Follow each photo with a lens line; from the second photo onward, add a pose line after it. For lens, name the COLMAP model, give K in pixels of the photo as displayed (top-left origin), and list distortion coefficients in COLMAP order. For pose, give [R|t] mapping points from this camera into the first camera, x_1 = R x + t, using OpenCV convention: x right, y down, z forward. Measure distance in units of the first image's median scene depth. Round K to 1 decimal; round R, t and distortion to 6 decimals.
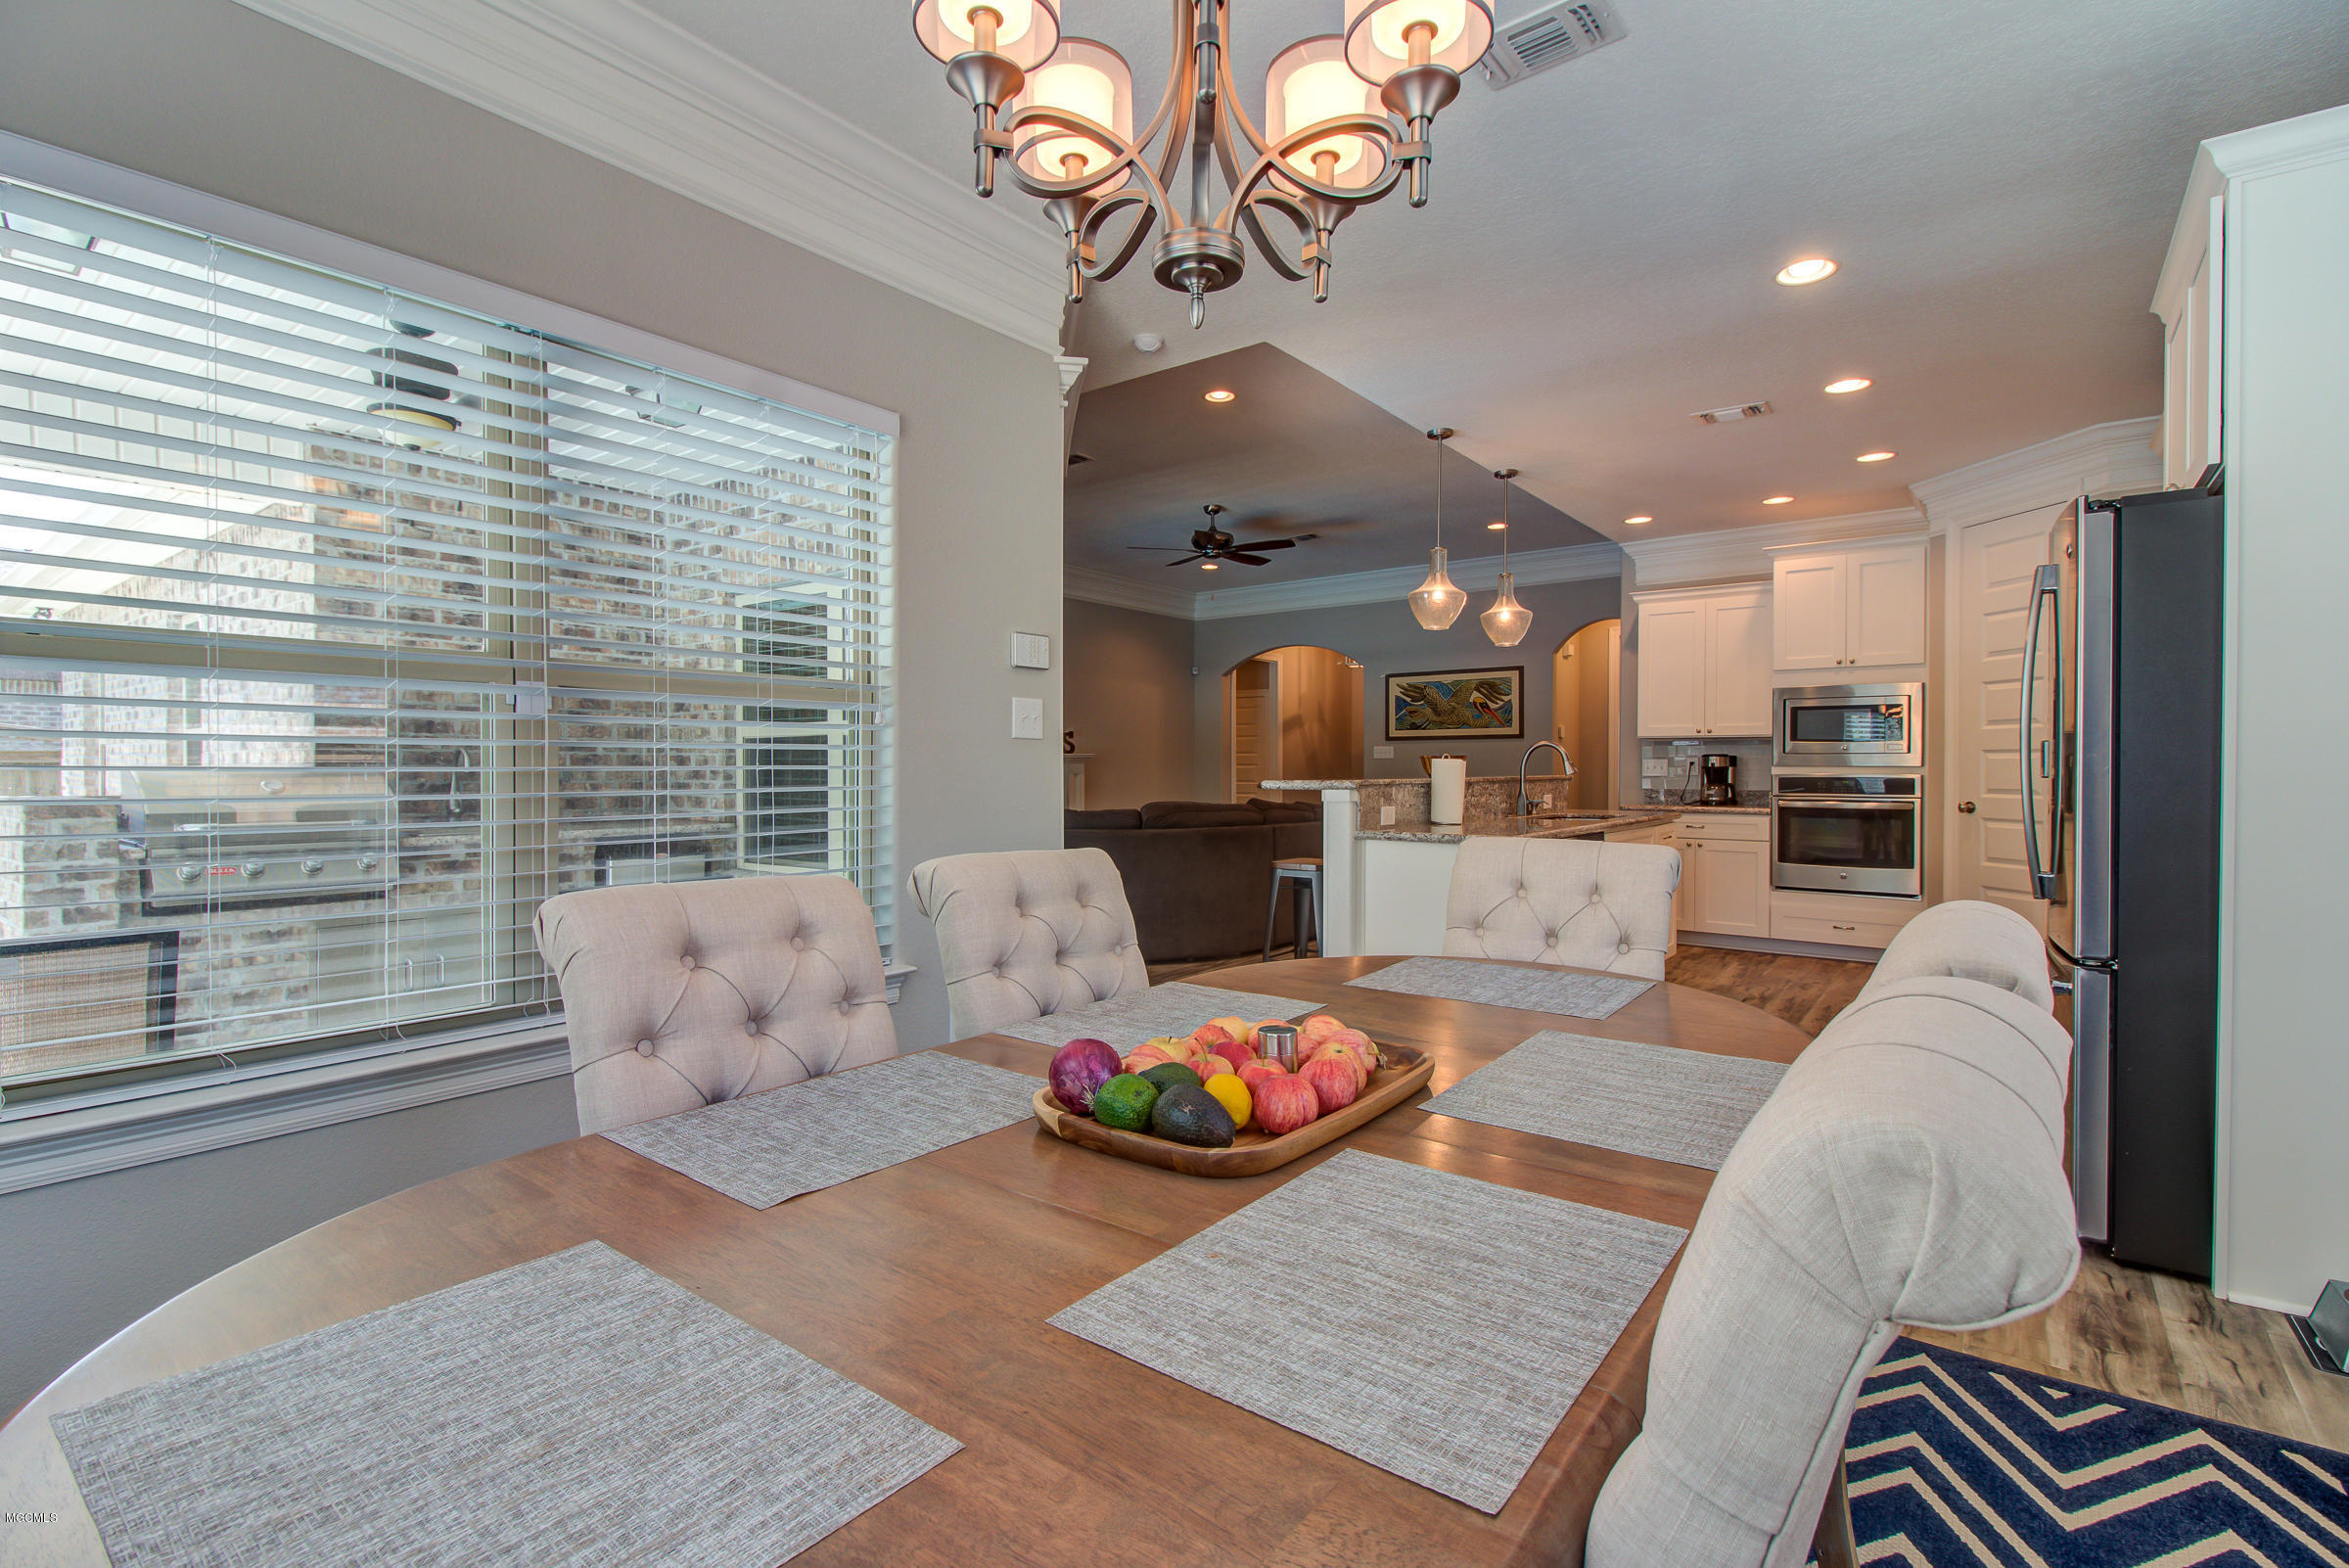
lens RADIAL K [[1087.6, 0, 1143.7], [0, 1087.6, 774.3], [0, 0, 1]] dist [0.016747, -0.010200]
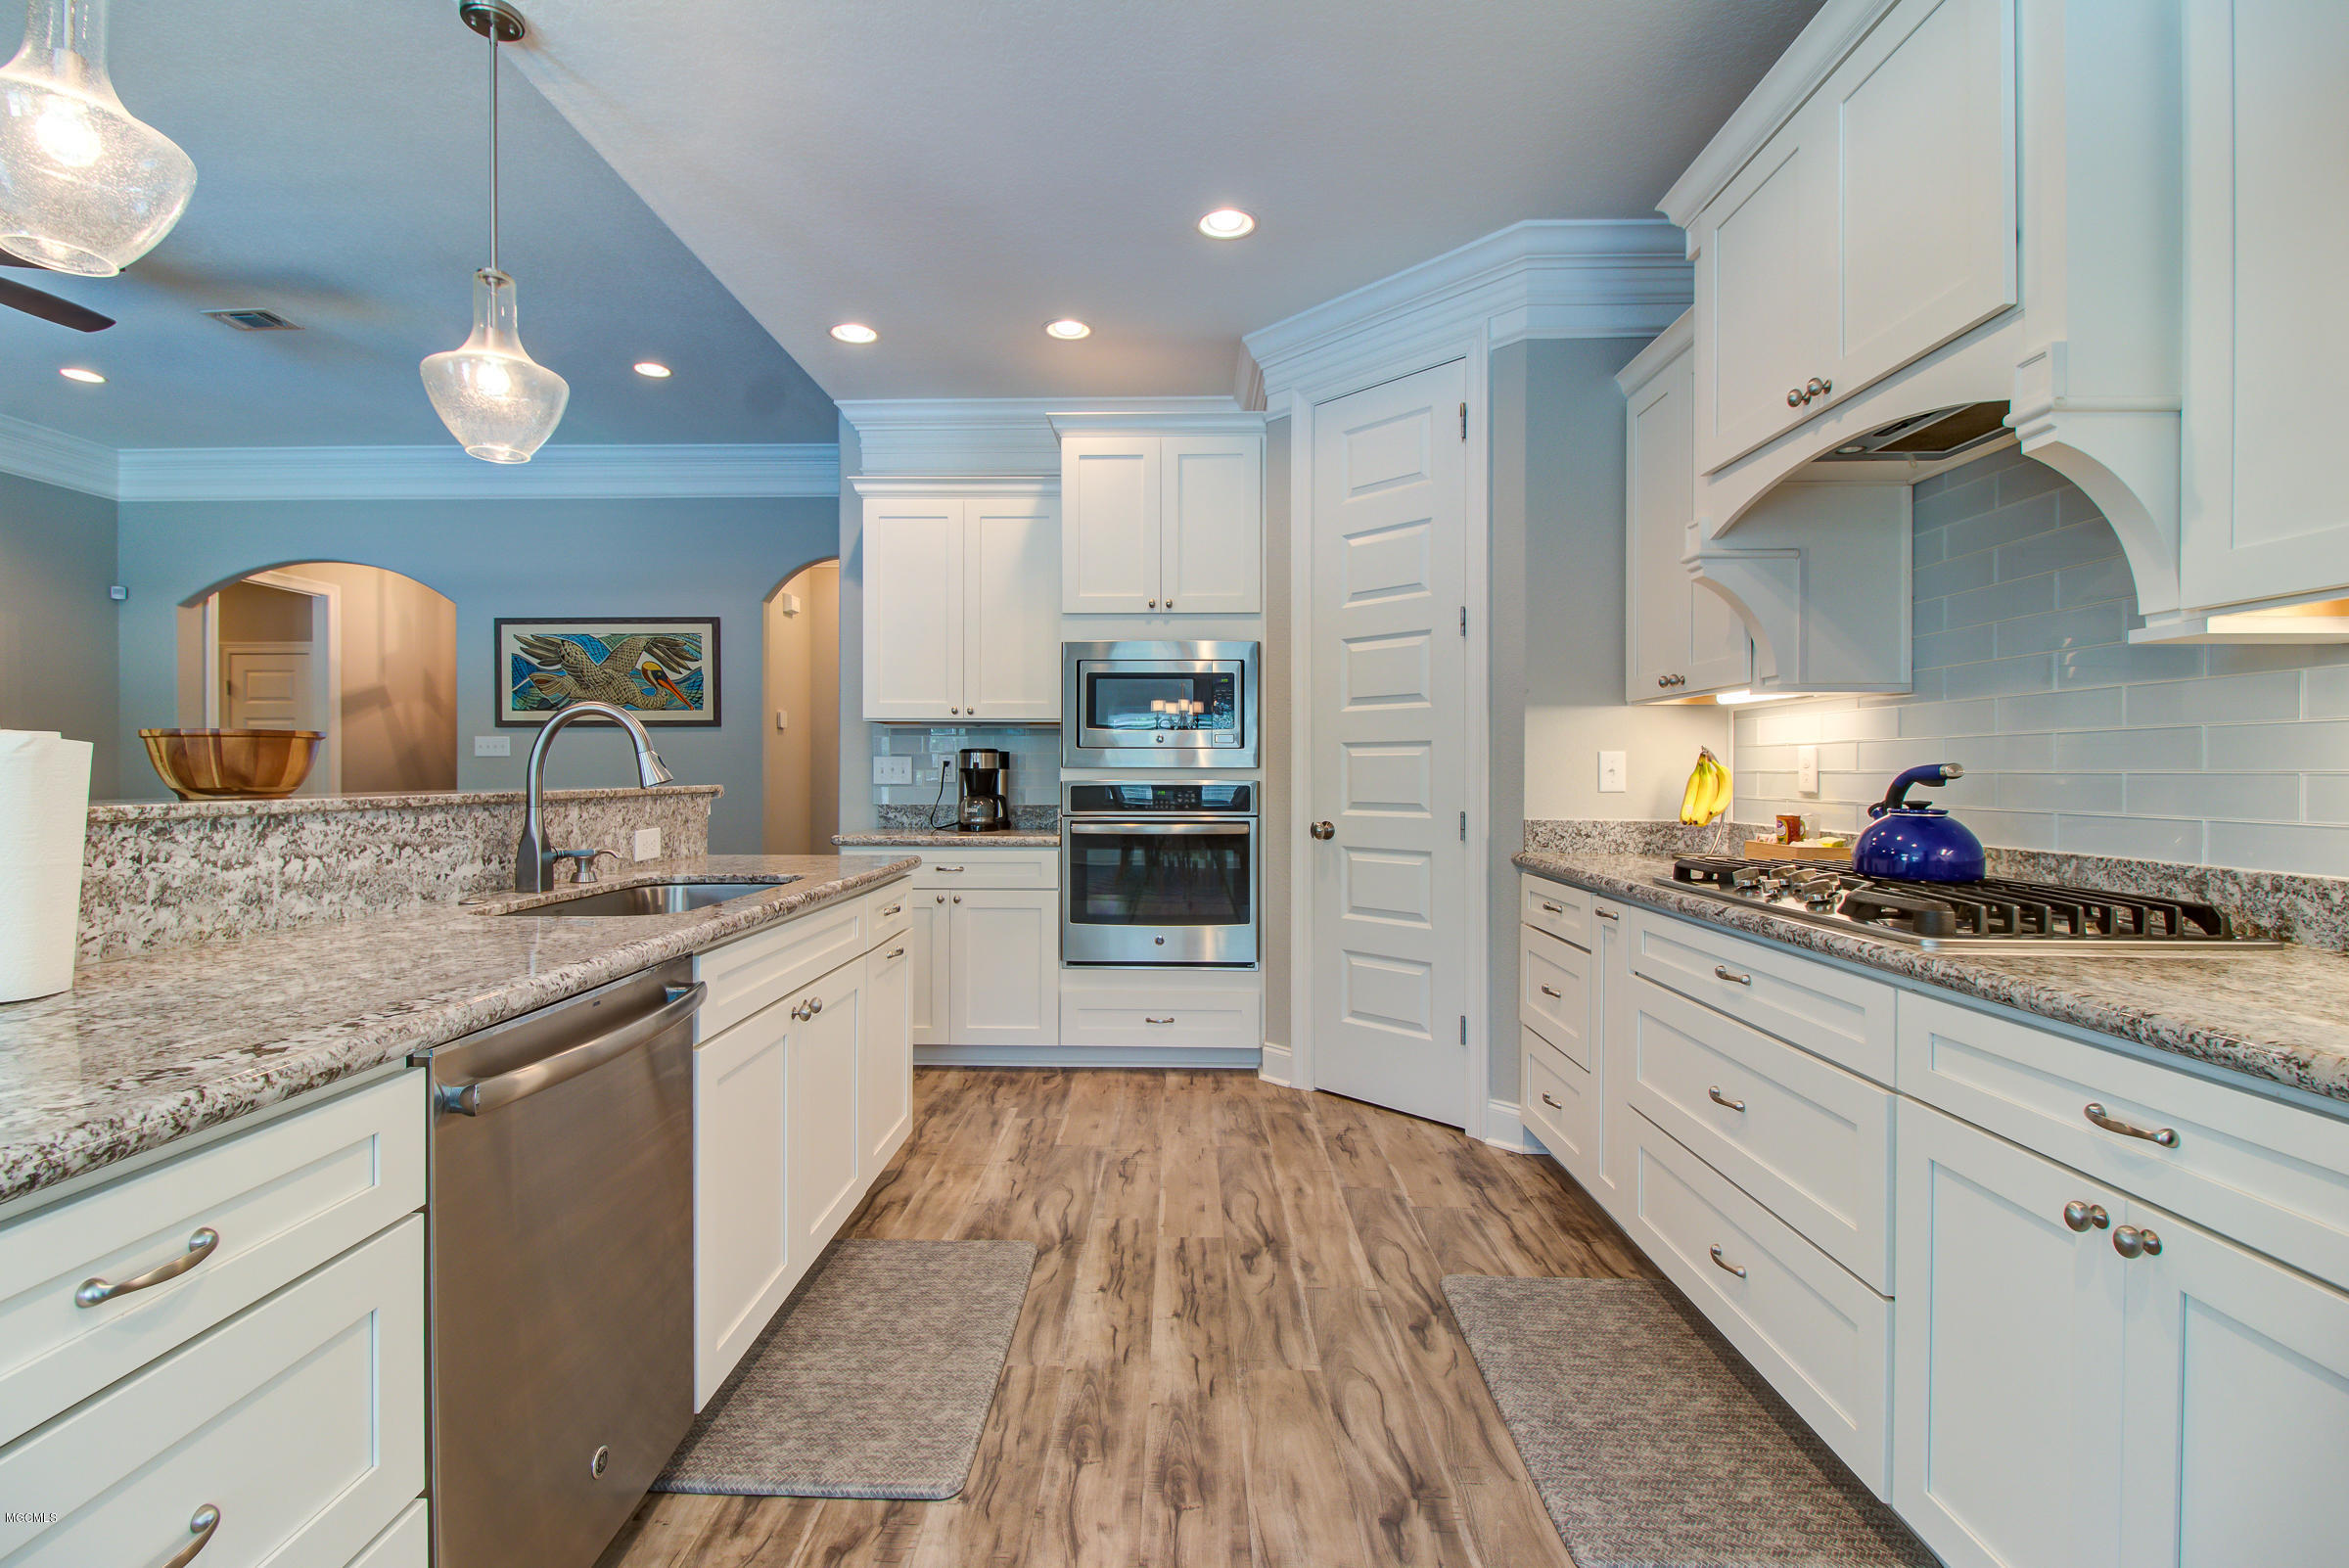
lens RADIAL K [[1087.6, 0, 1158.1], [0, 1087.6, 779.7], [0, 0, 1]] dist [0.016747, -0.010200]
pose [[0.799726, -0.004618, 0.600347, 0.232354], [0.004529, 0.999988, 0.001659, -0.001373], [-0.600348, 0.001392, 0.799738, 0.442472]]
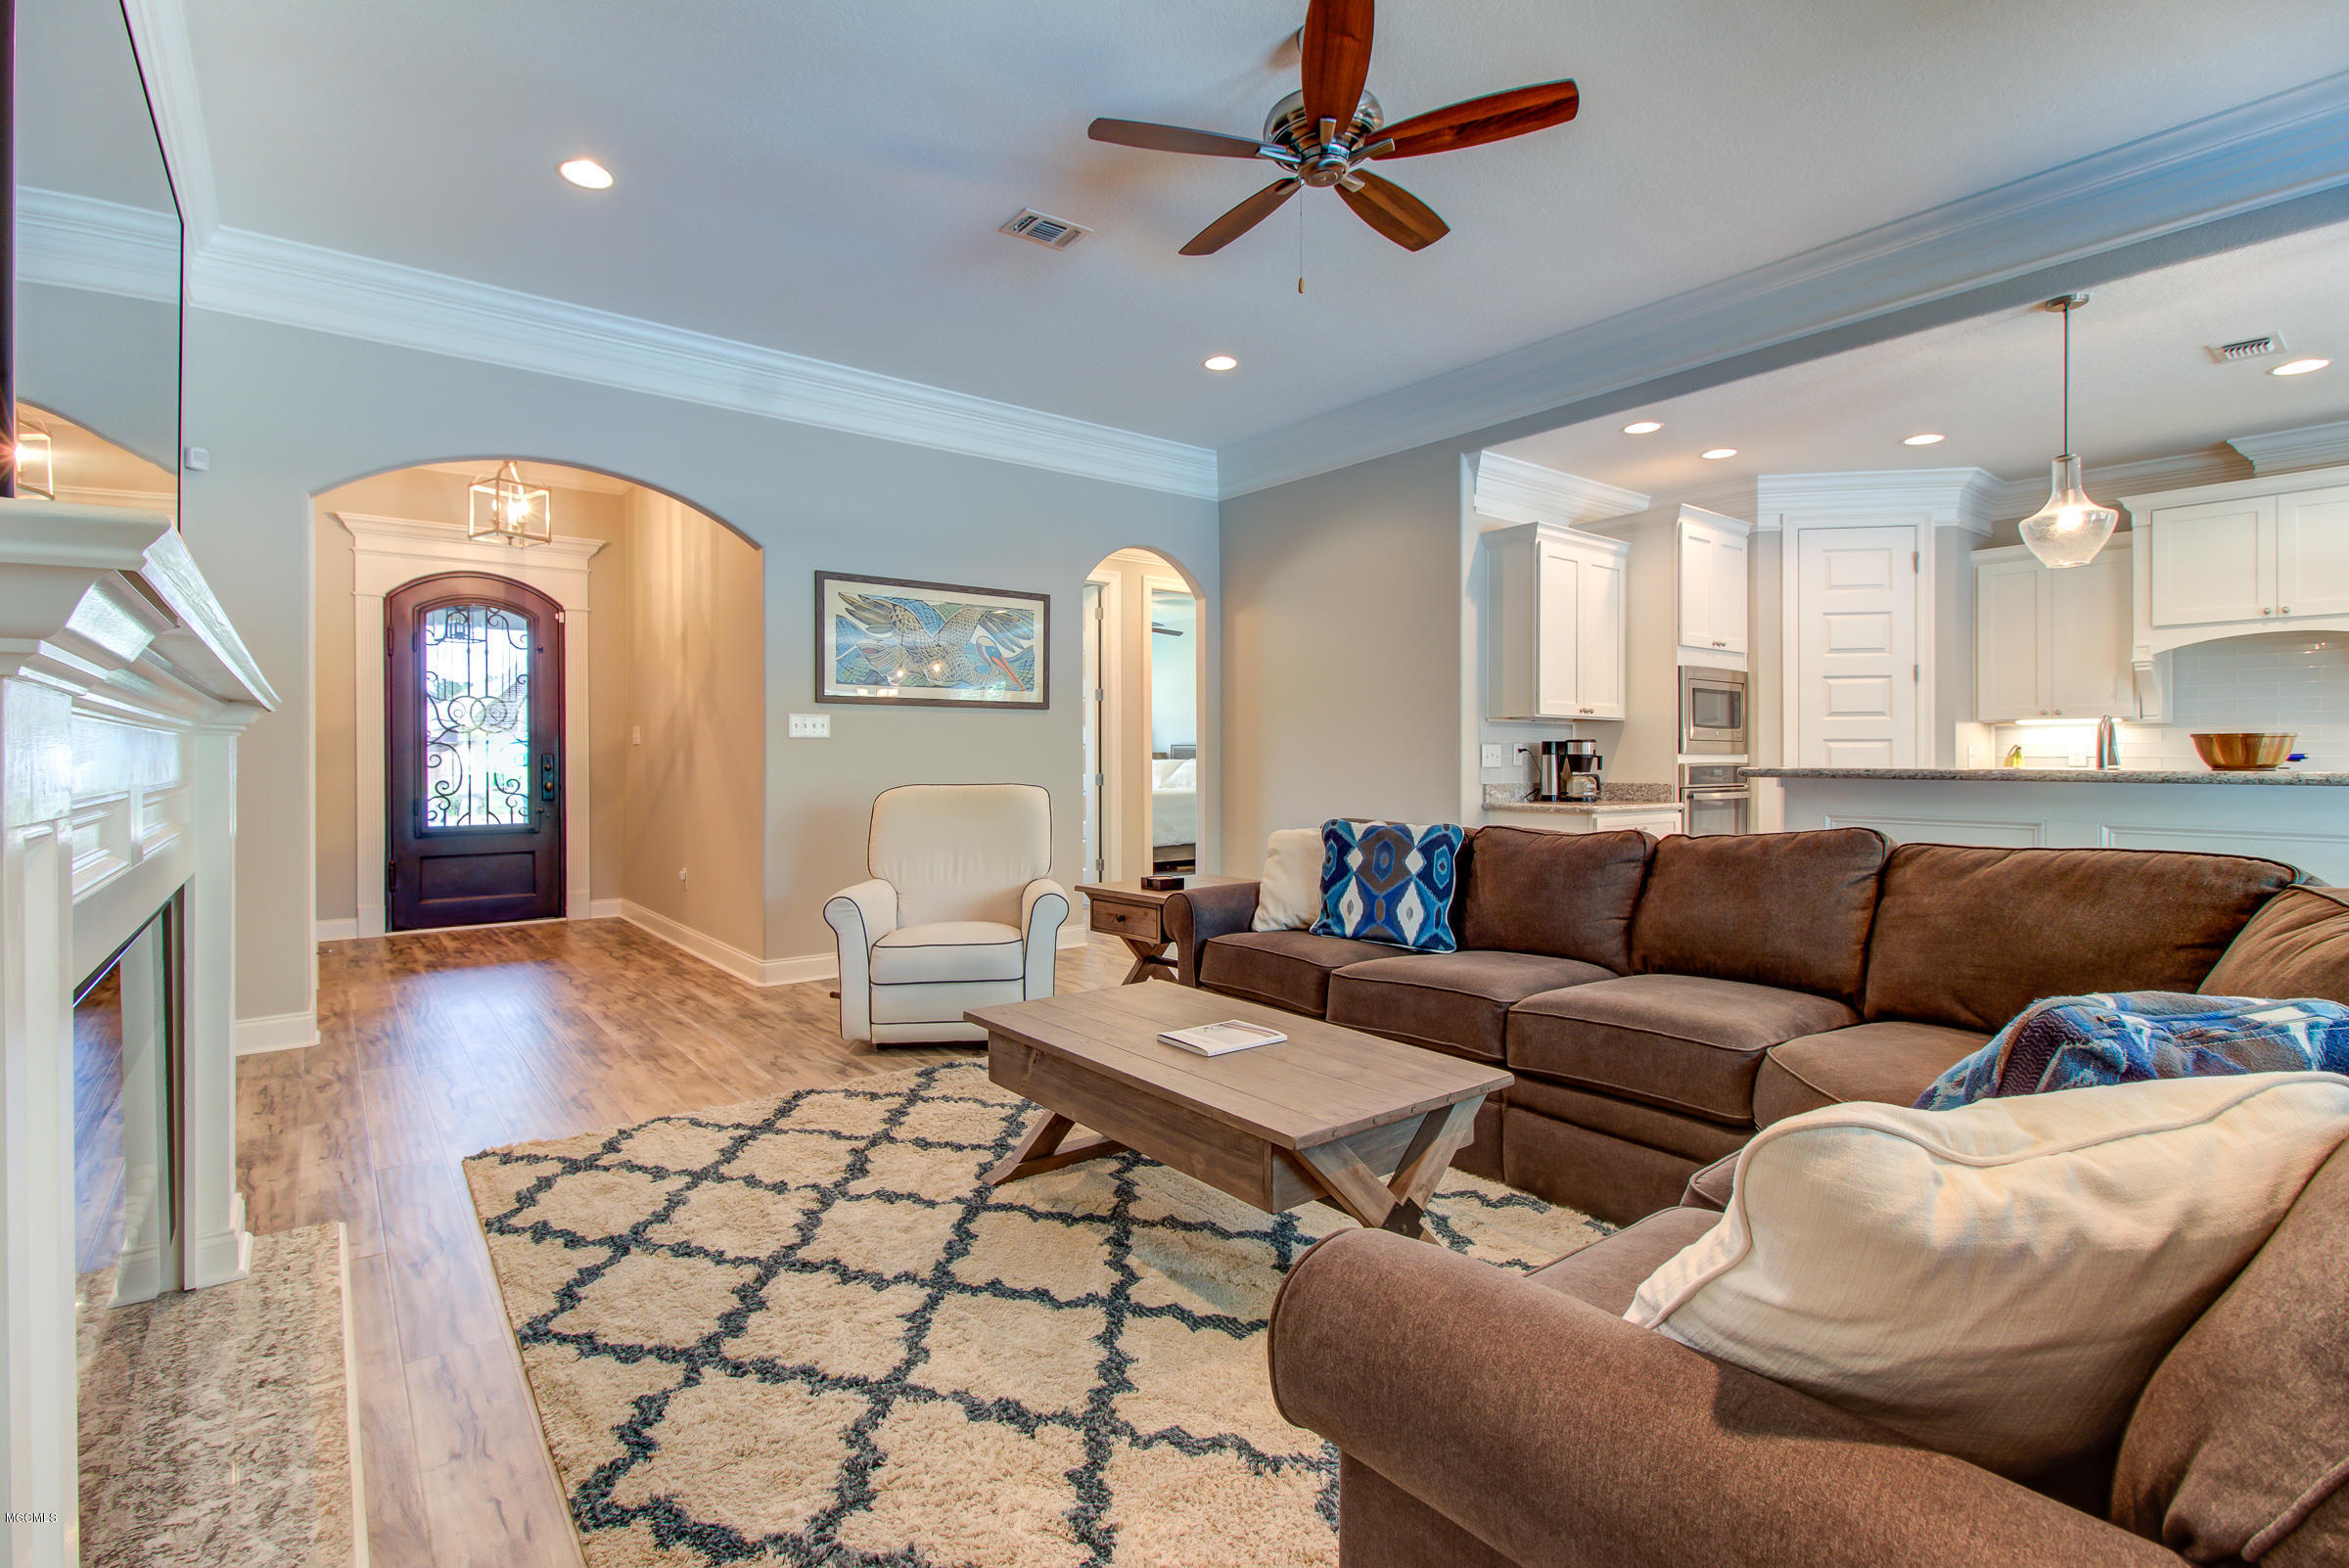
lens RADIAL K [[1087.6, 0, 1167.3], [0, 1087.6, 769.0], [0, 0, 1]] dist [0.016747, -0.010200]
pose [[0.238132, -0.010949, 0.971171, -0.350970], [0.008195, 0.999924, 0.009263, -0.005783], [-0.971198, 0.005753, 0.238203, 1.110103]]
